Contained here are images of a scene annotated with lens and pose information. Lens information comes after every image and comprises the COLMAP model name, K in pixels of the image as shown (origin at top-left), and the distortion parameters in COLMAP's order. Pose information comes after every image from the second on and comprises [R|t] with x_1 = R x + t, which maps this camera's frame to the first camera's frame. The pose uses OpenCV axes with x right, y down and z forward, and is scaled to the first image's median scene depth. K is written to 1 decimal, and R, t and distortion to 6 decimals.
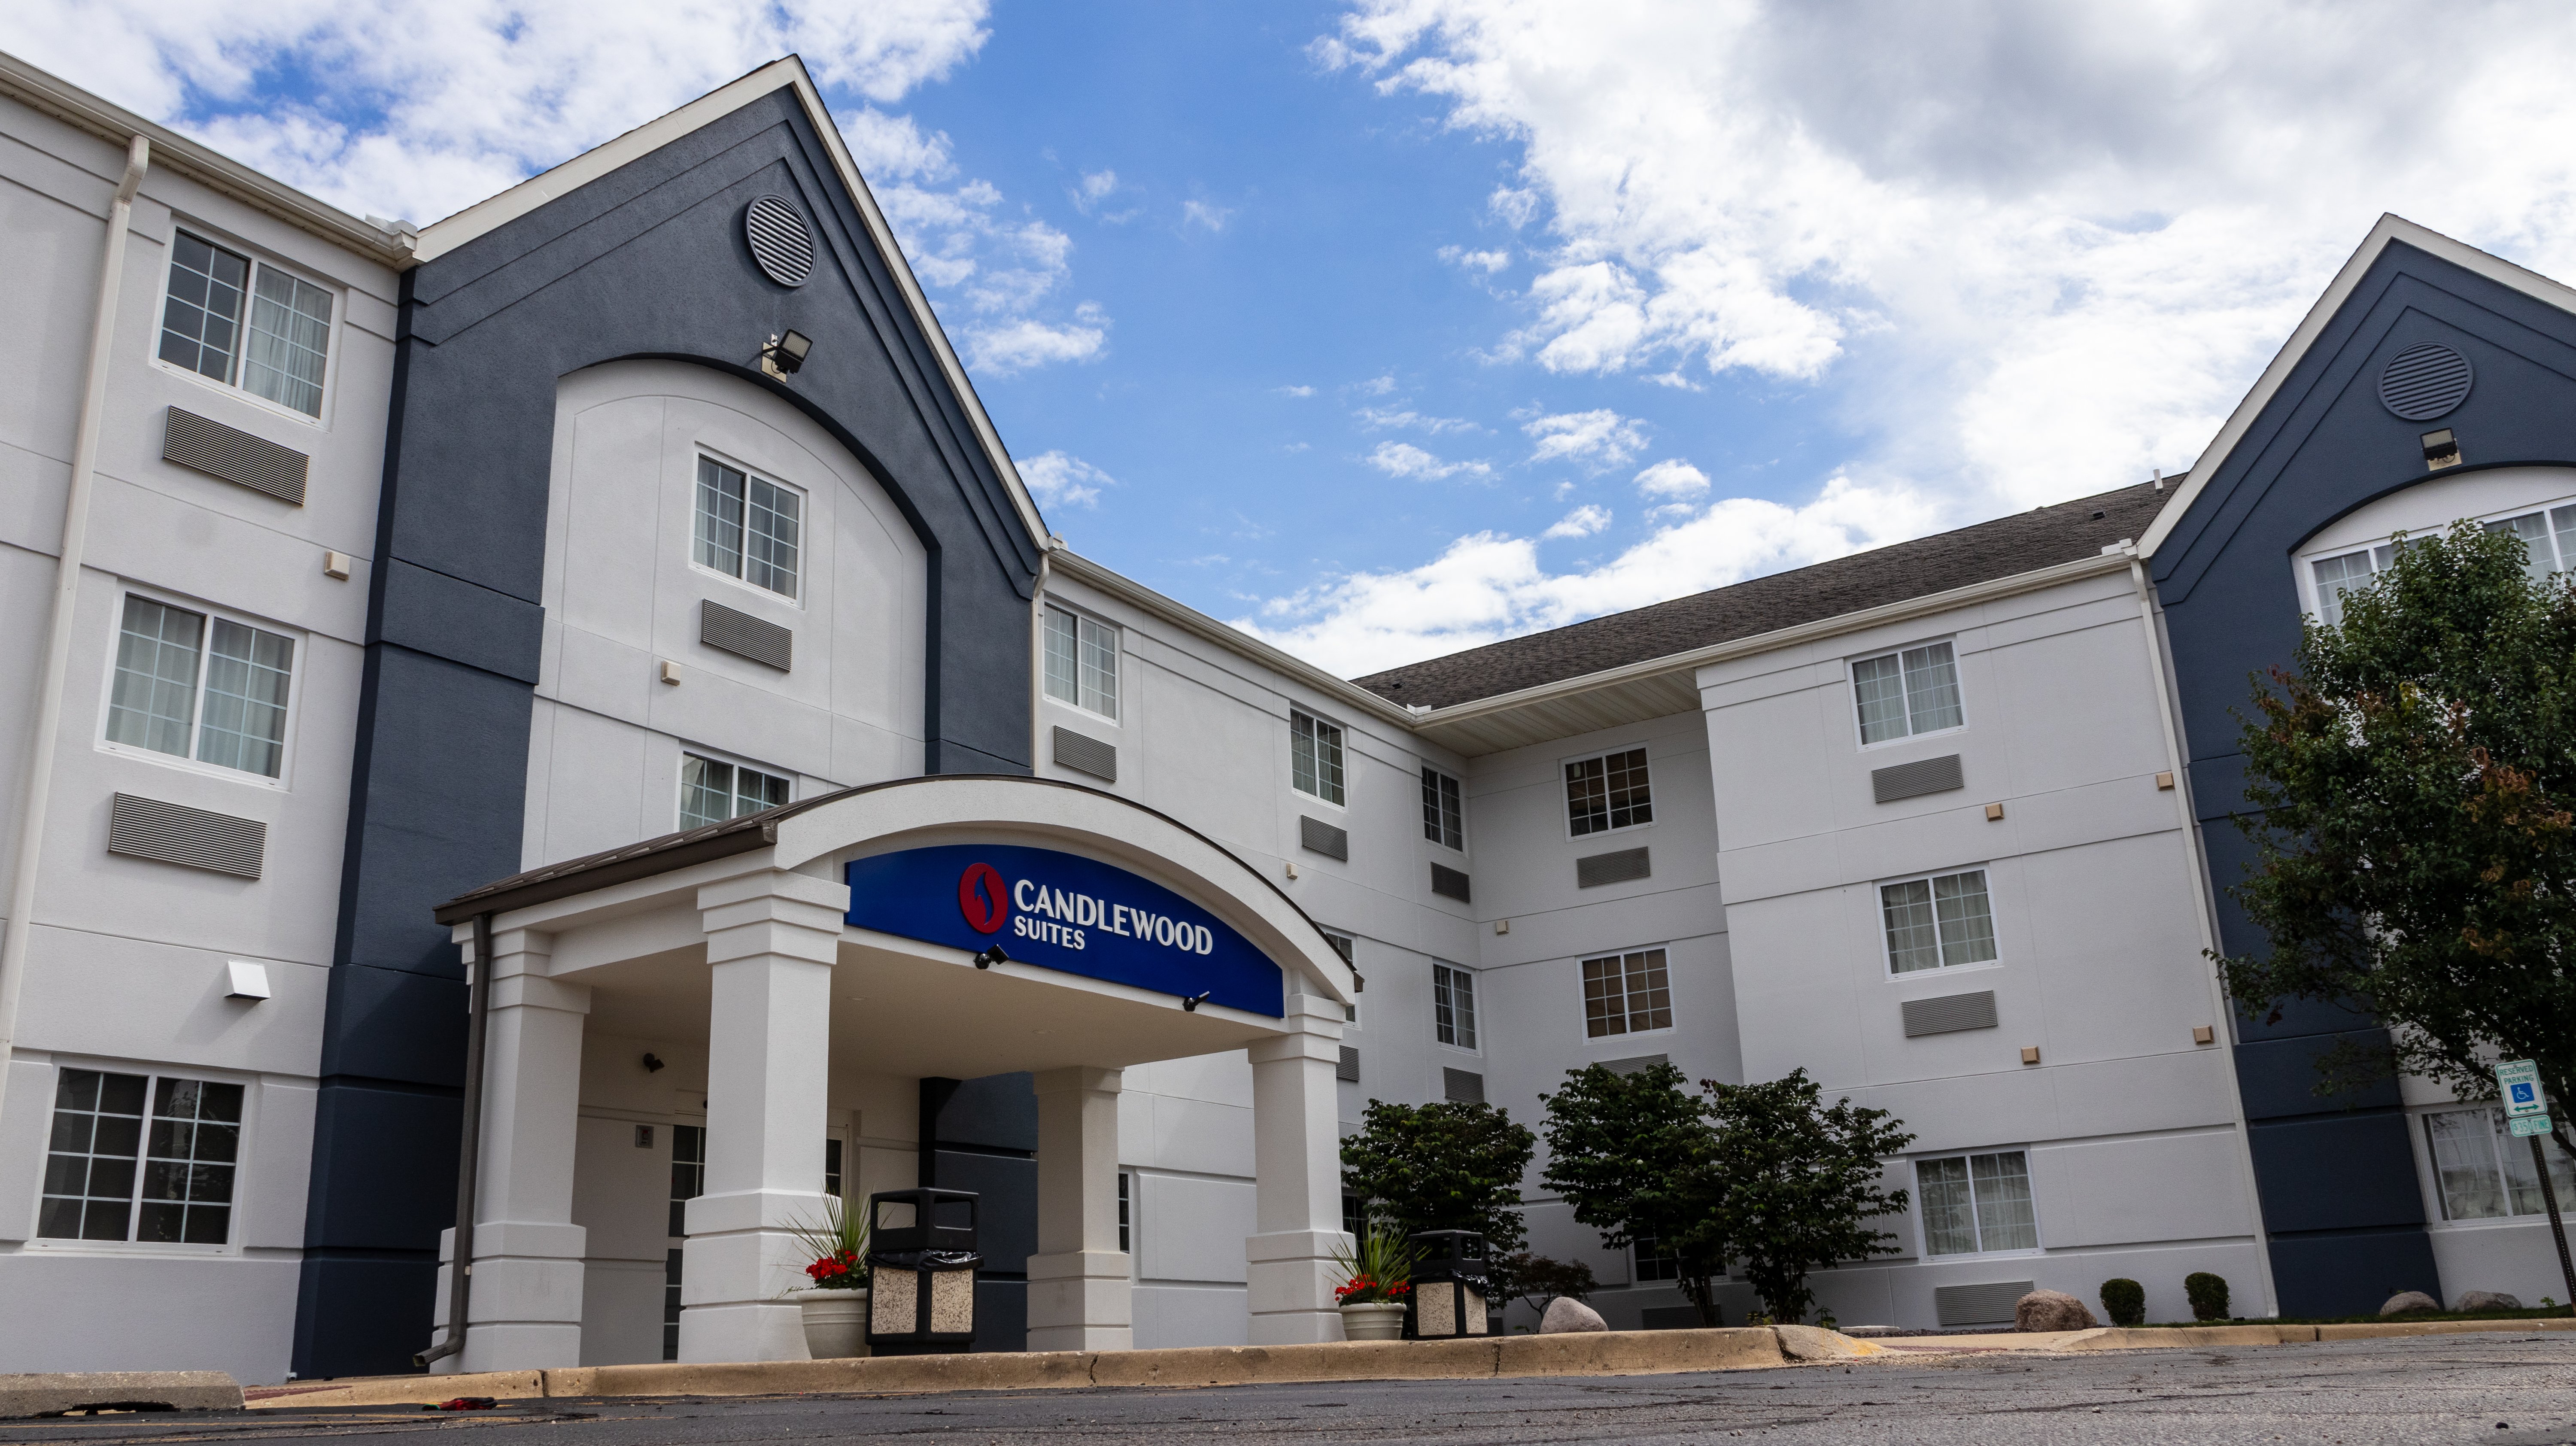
lens RADIAL K [[2088.0, 0, 1288.0], [0, 2088.0, 723.0], [0, 0, 1]] dist [-0.006850, 0.014906]
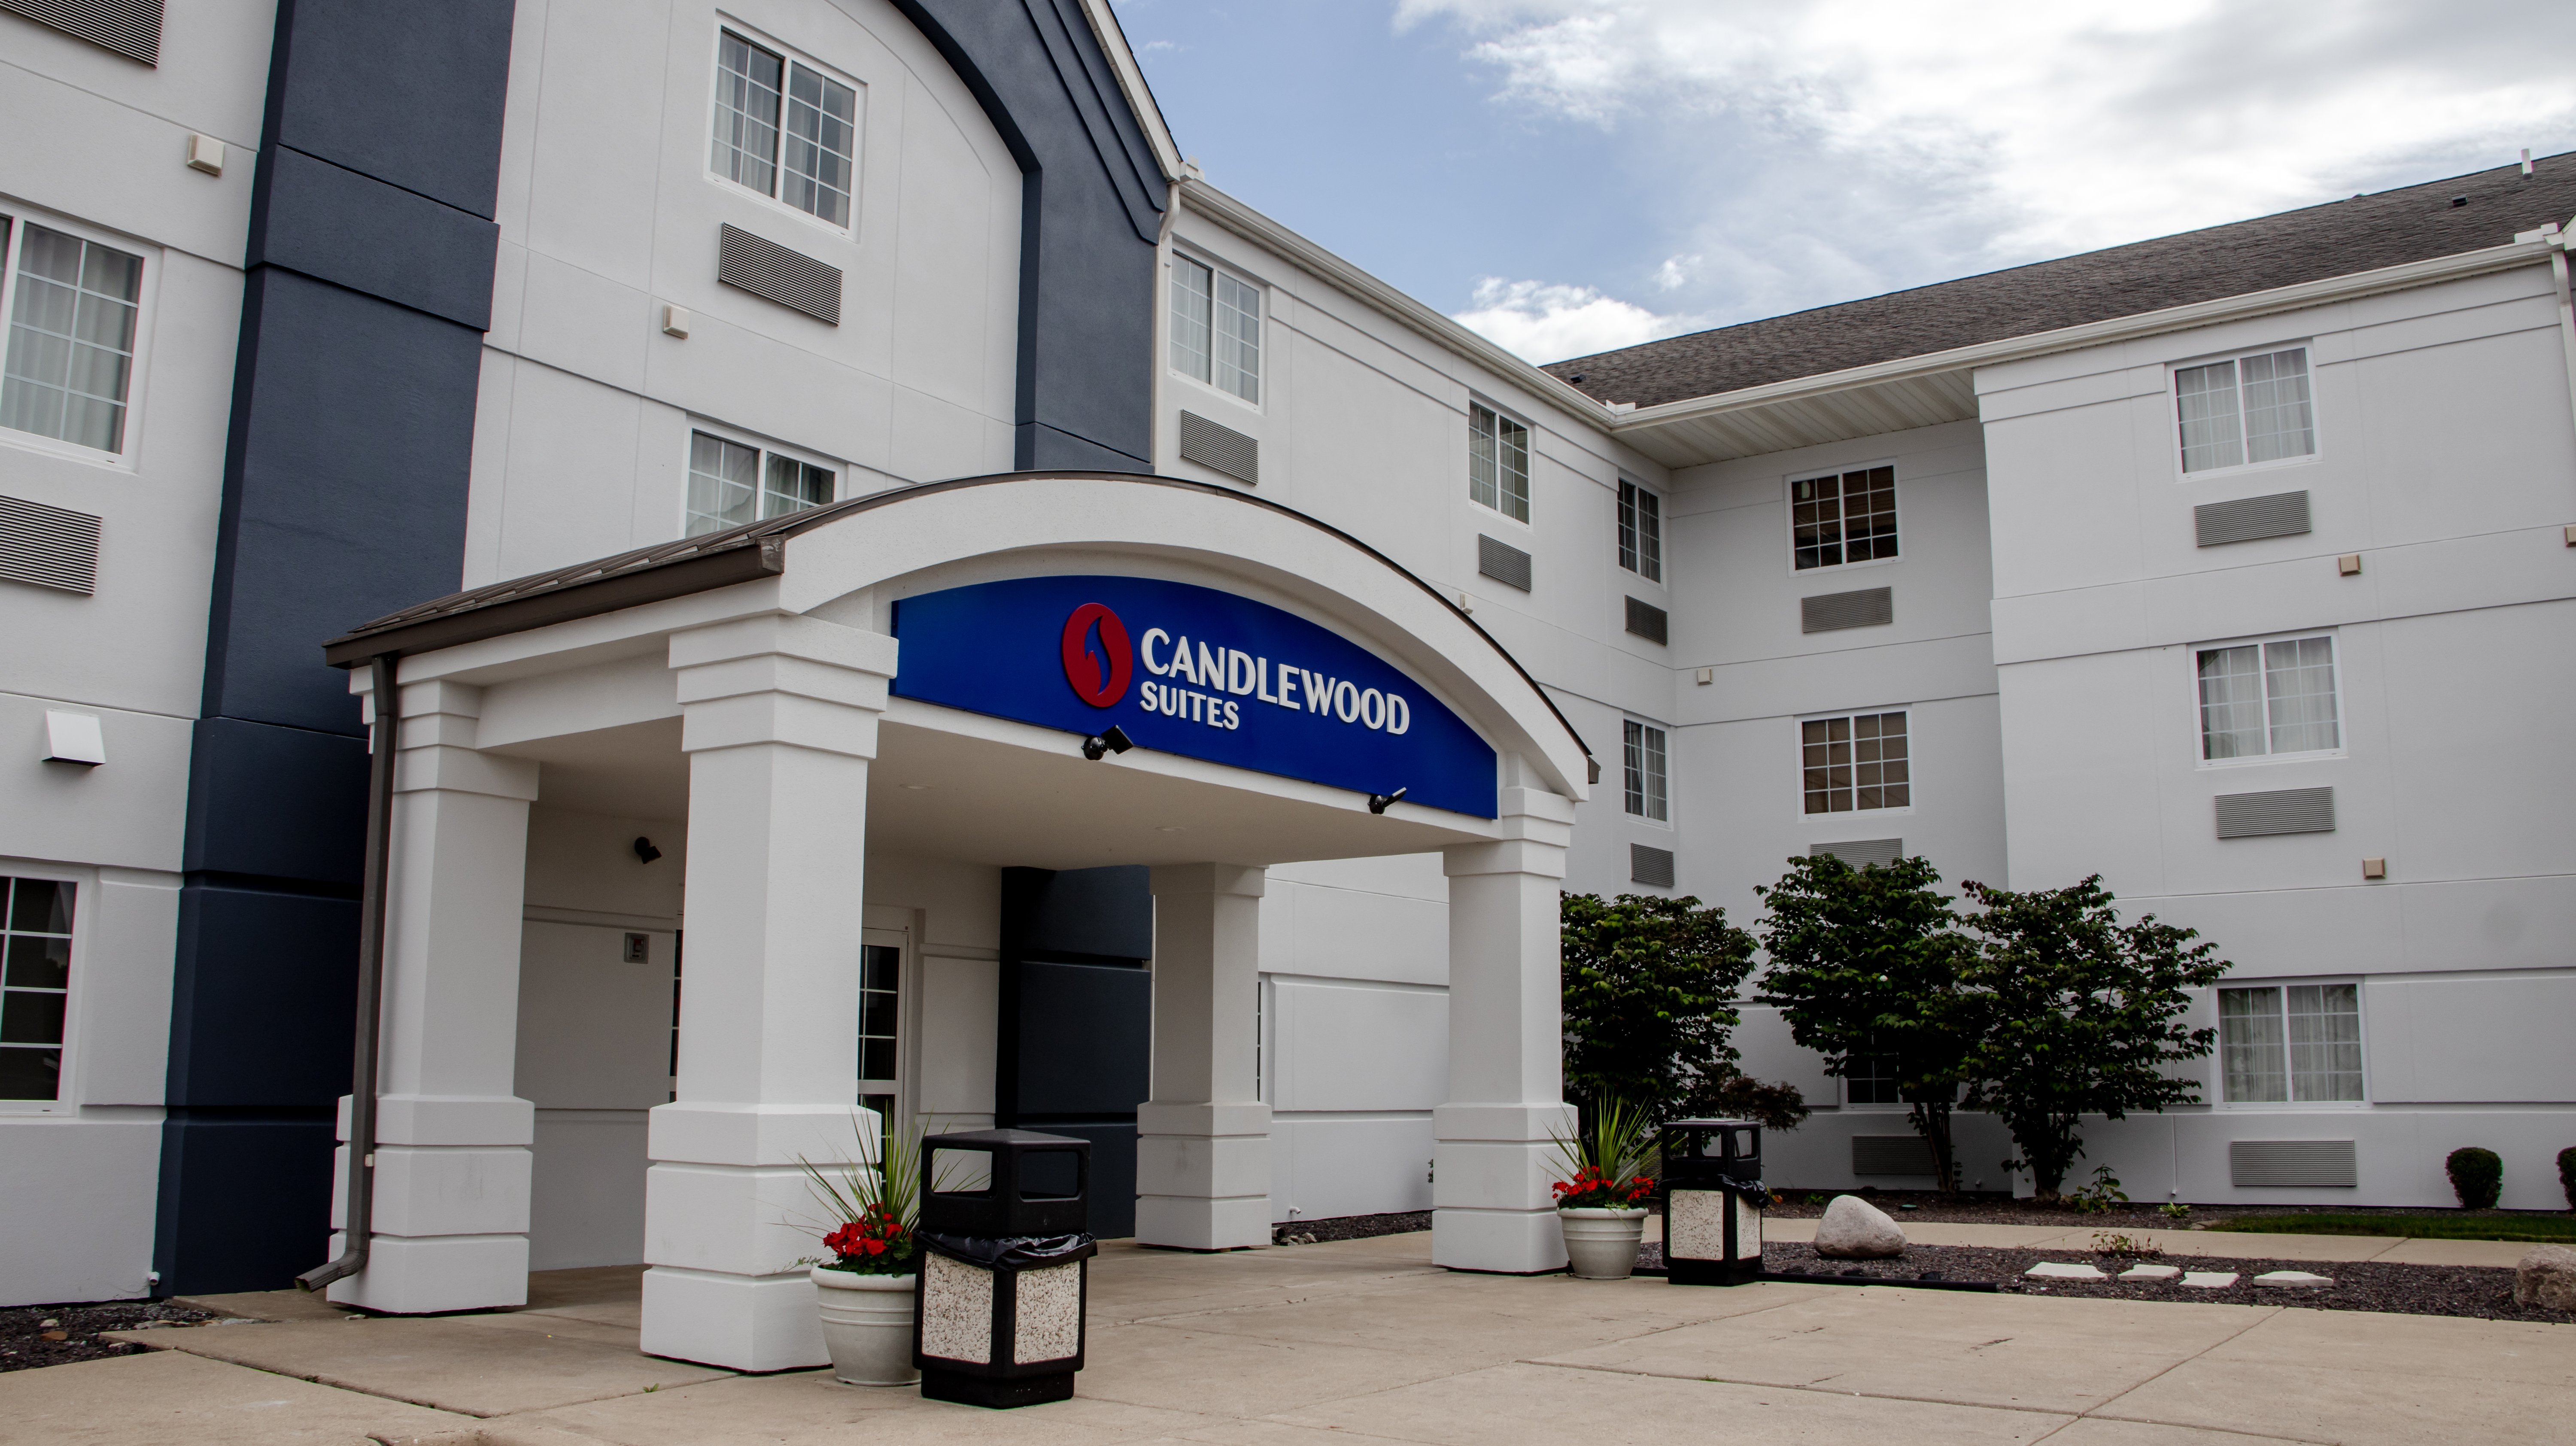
lens RADIAL K [[2054.5, 0, 1264.9], [0, 2054.5, 714.8], [0, 0, 1]] dist [-0.127979, 0.091757]
pose [[0.998162, 0.037929, -0.047265, -0.046205], [-0.030913, 0.989498, 0.141205, 0.005657], [0.052124, -0.139485, 0.988851, 0.265956]]
